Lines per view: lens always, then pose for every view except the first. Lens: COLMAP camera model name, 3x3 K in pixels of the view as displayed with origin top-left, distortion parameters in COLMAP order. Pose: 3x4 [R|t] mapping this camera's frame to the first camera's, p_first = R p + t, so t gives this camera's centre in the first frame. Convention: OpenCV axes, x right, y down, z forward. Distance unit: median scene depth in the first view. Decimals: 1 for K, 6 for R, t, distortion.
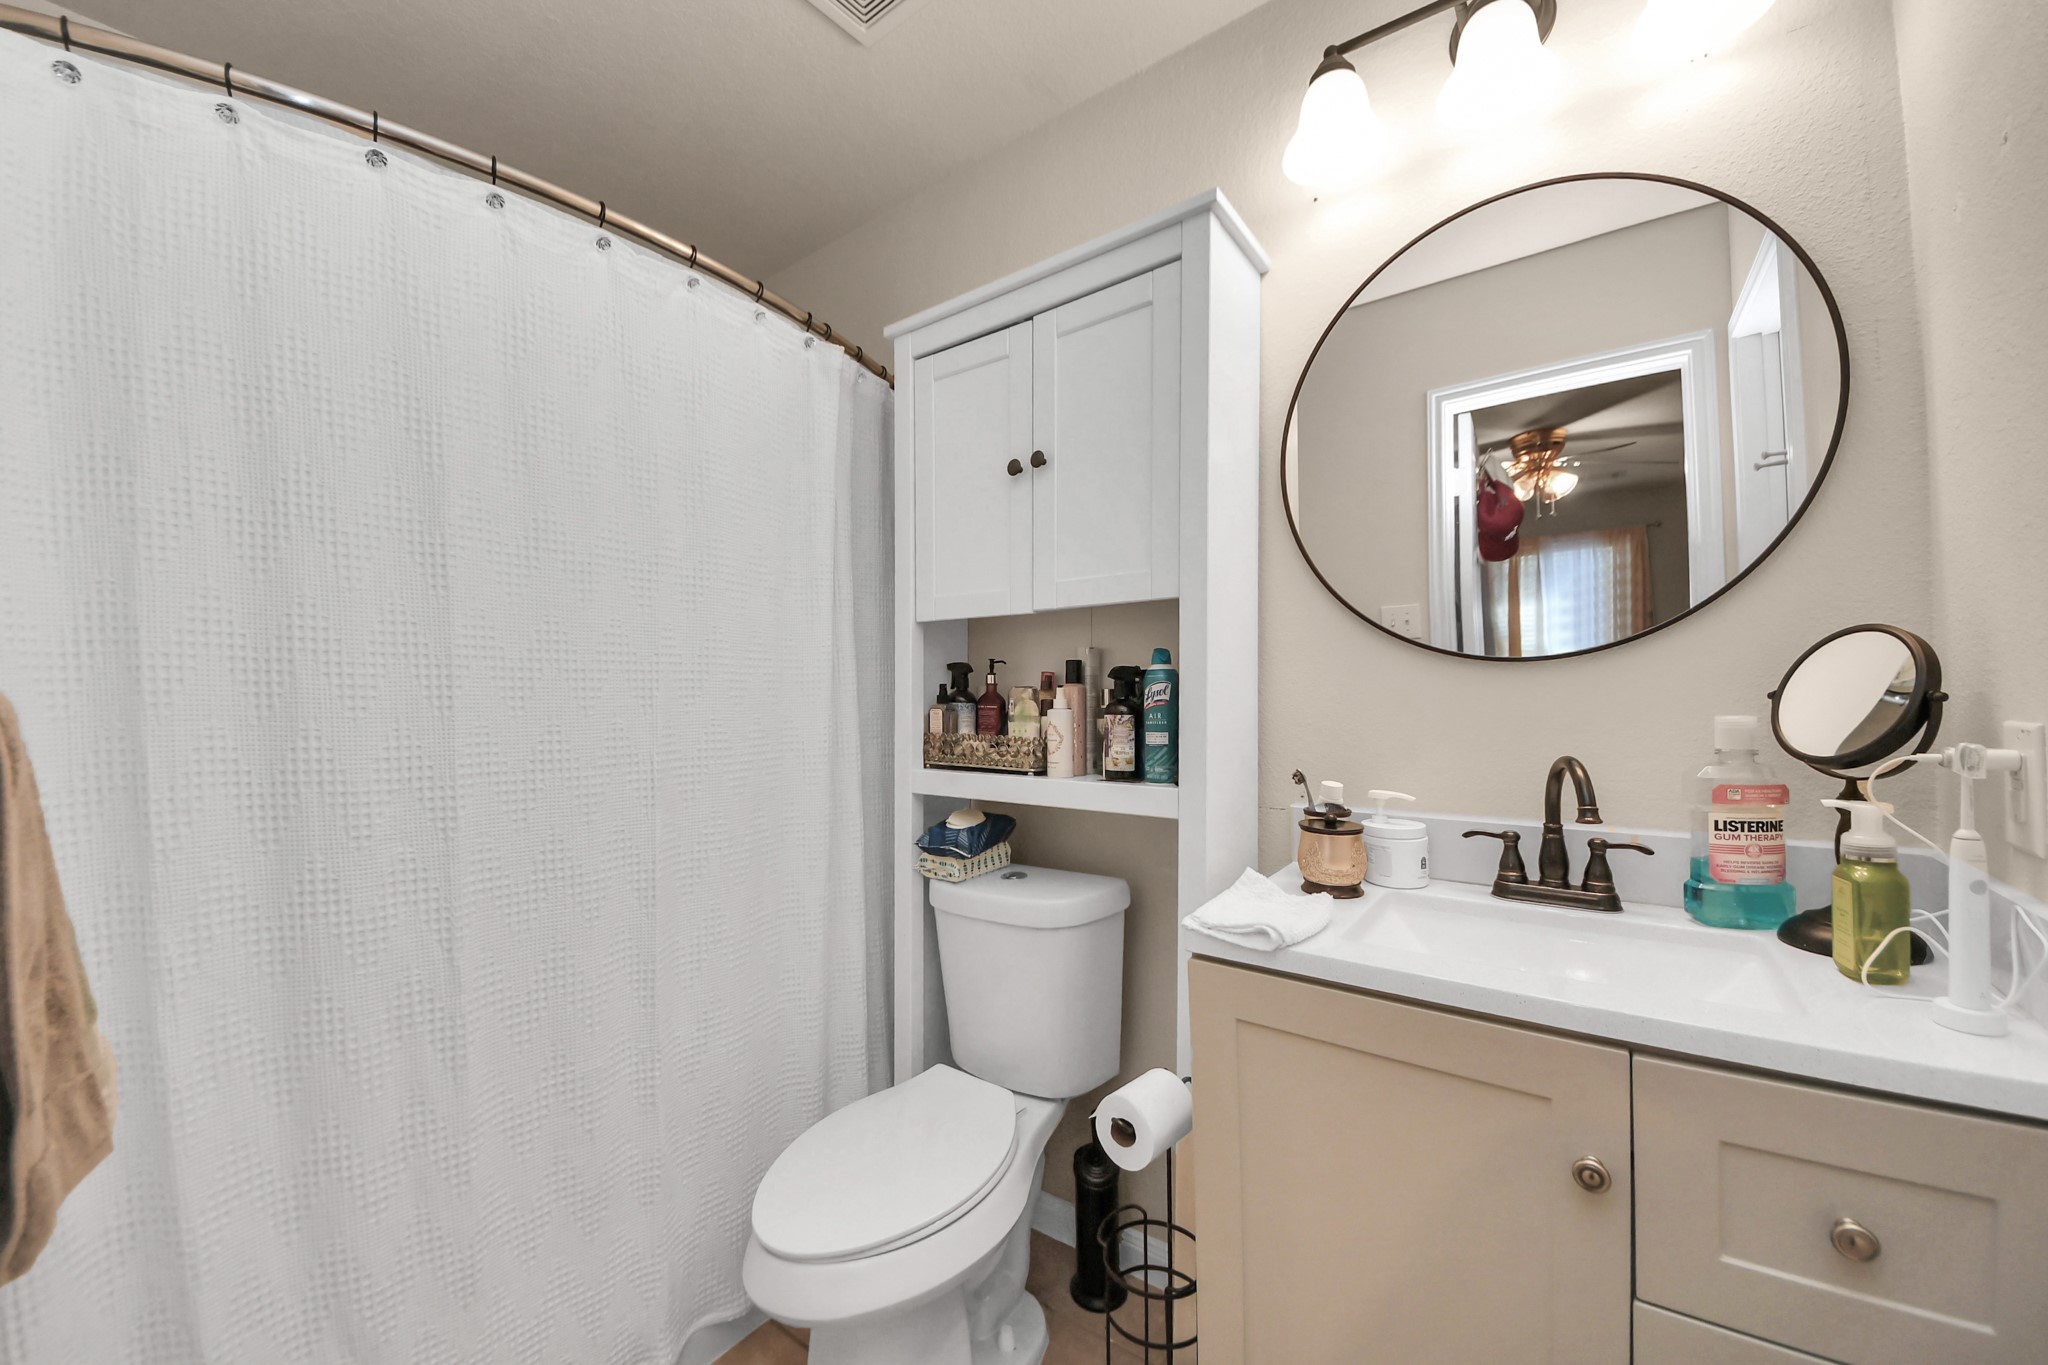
lens RADIAL K [[752.4, 0, 1030.8], [0, 752.4, 700.9], [0, 0, 1]] dist [0.016161, -0.009803]
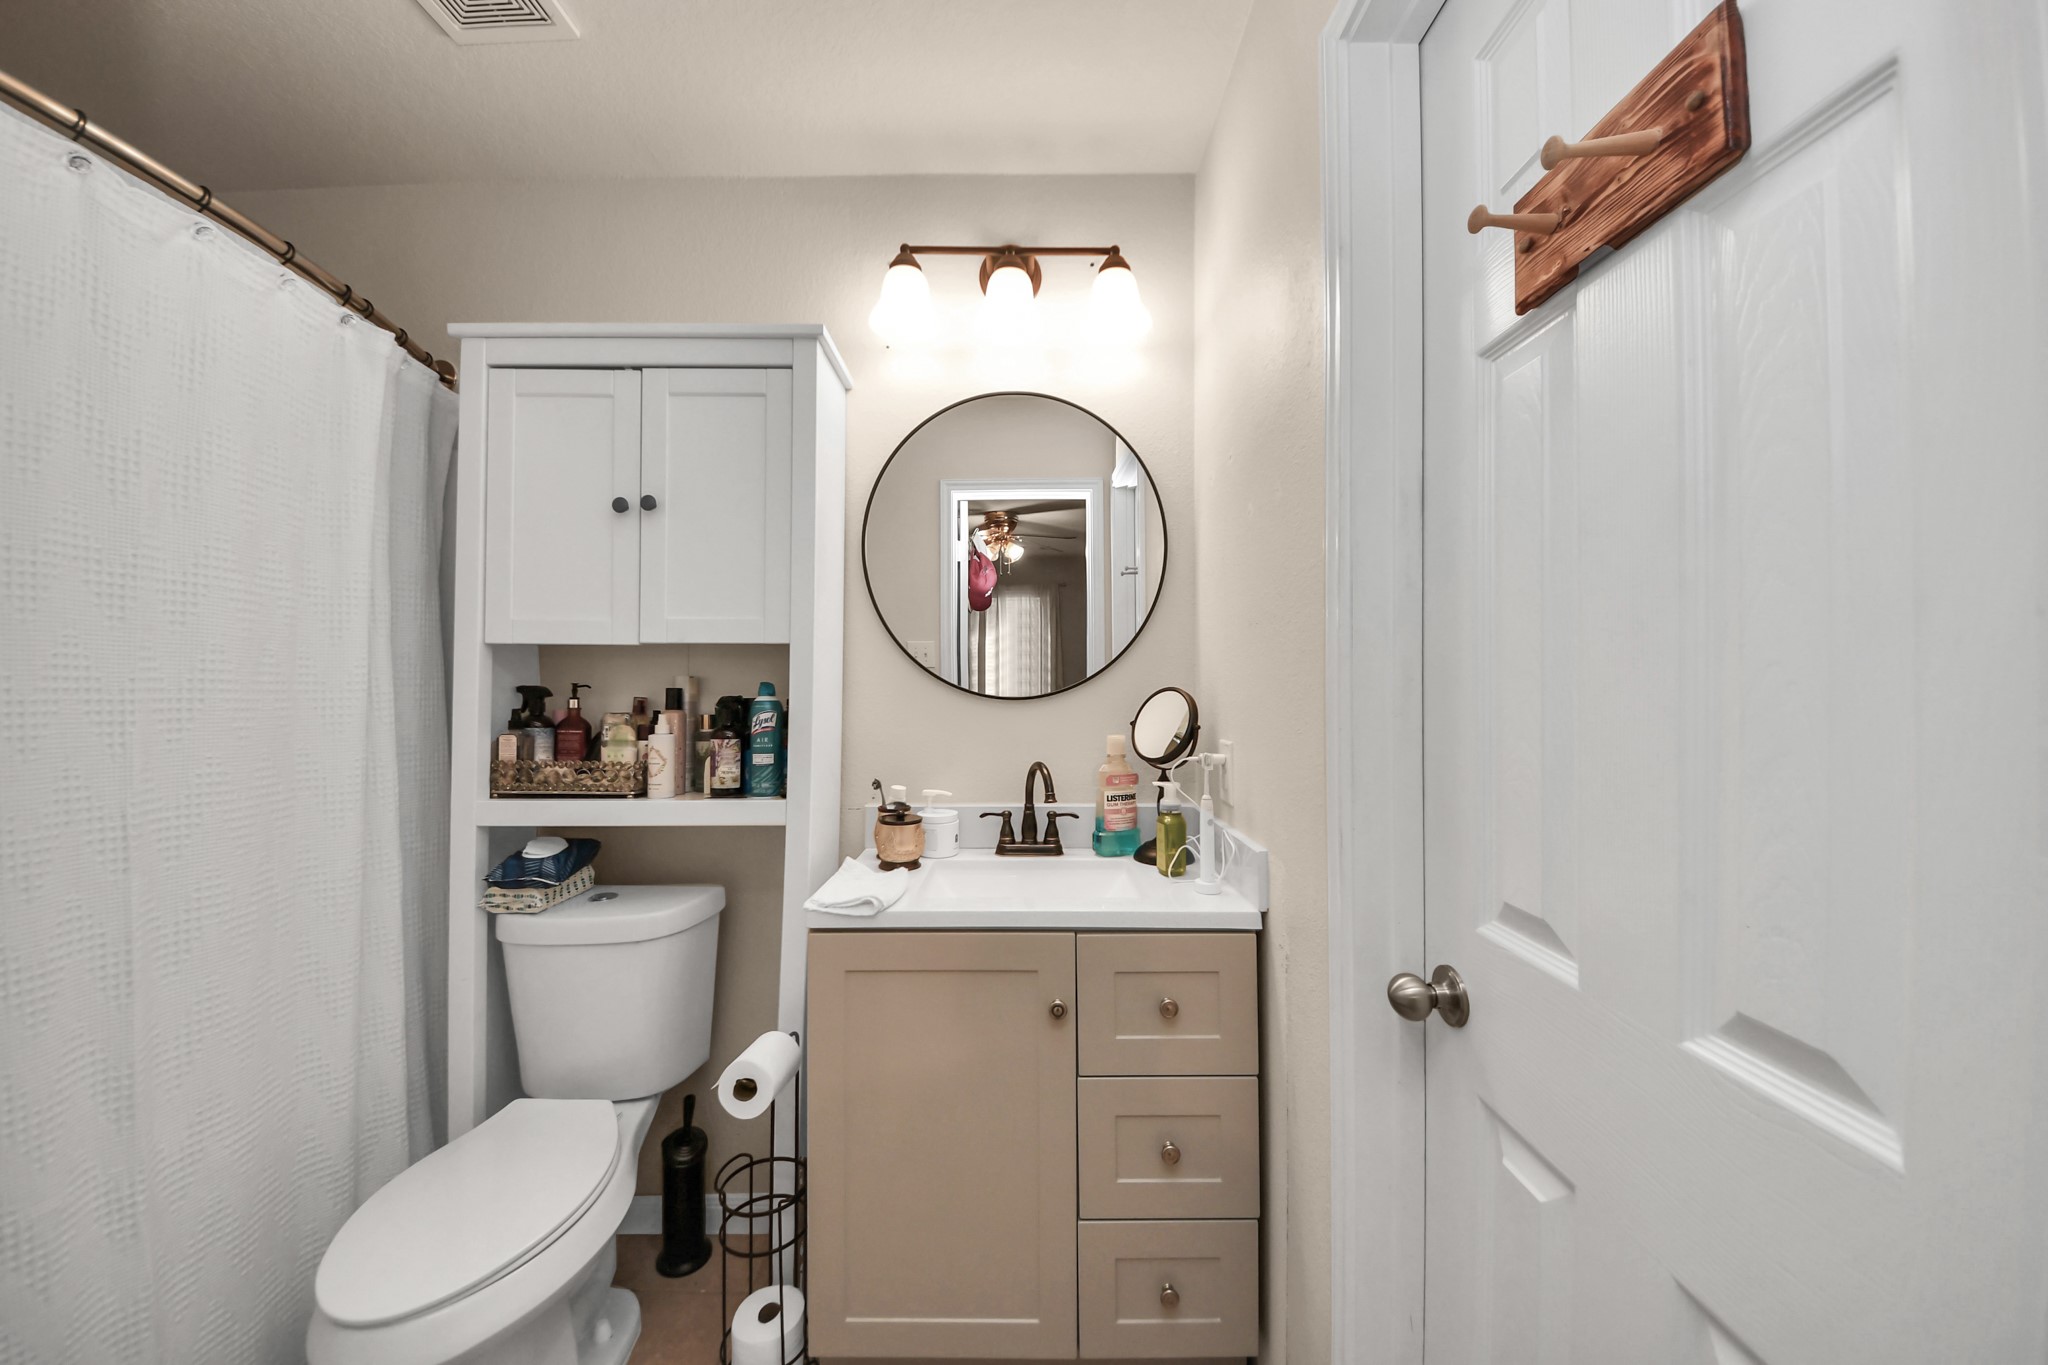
lens RADIAL K [[752.4, 0, 1030.8], [0, 752.4, 700.9], [0, 0, 1]] dist [0.016161, -0.009803]
pose [[0.789021, 0.002297, 0.614361, -0.218211], [-0.006689, 0.999966, 0.004853, -0.047605], [-0.614329, -0.007938, 0.789010, -0.183861]]
